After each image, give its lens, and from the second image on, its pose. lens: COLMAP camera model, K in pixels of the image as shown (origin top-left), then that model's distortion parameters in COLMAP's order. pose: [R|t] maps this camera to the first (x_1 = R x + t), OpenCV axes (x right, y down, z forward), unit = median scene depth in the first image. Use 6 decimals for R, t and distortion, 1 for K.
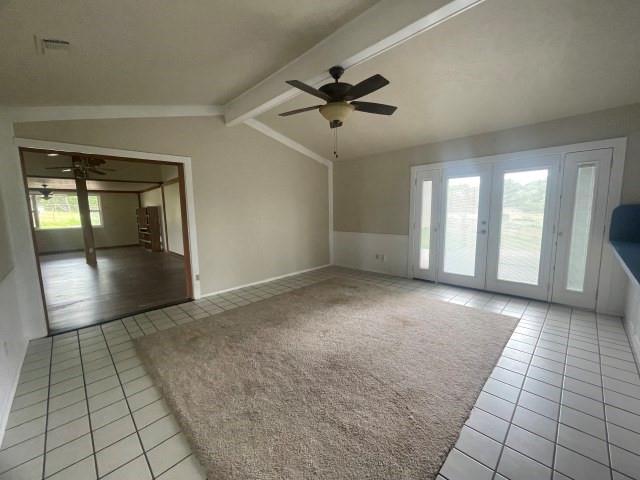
lens RADIAL K [[260.4, 0, 311.7], [0, 260.4, 241.7], [0, 0, 1]] dist [-0.001249, -0.000127]
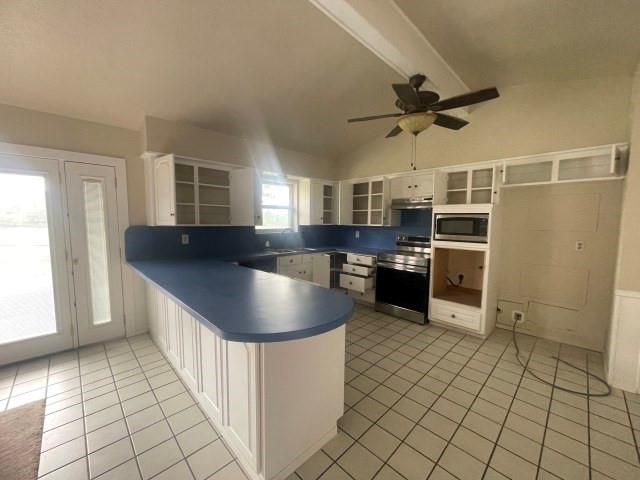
lens RADIAL K [[256.6, 0, 320.8], [0, 256.6, 243.6], [0, 0, 1]] dist [-0.002573, 0.000079]
pose [[-0.011564, -0.065383, 0.997793, 0.164814], [0.114034, 0.991264, 0.066277, -0.049936], [-0.993410, 0.114548, -0.004008, 0.249708]]
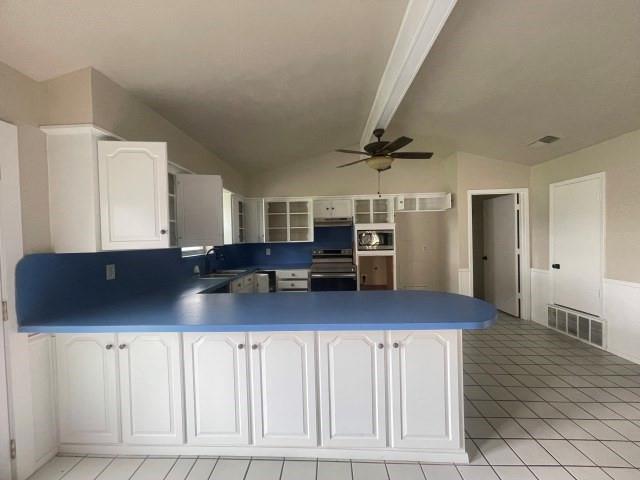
lens RADIAL K [[254.2, 0, 311.8], [0, 254.2, 242.7], [0, 0, 1]] dist [-0.001148, -0.000021]
pose [[-0.682606, 0.027154, 0.730282, 0.384943], [0.127273, 0.988455, 0.082211, -0.121628], [-0.719618, 0.149062, -0.678182, 0.837792]]
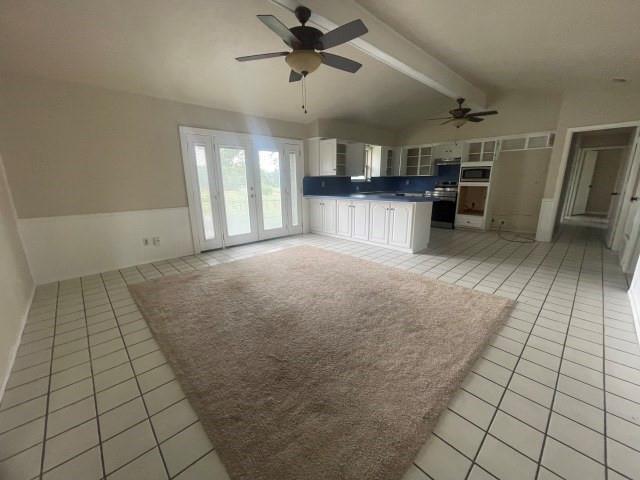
lens RADIAL K [[256.6, 0, 320.8], [0, 256.6, 243.6], [0, 0, 1]] dist [-0.002573, 0.000079]
pose [[0.008306, -0.218470, 0.975808, -0.741118], [0.131549, 0.967600, 0.215513, -0.047541], [-0.991275, 0.126577, 0.036776, 0.786109]]
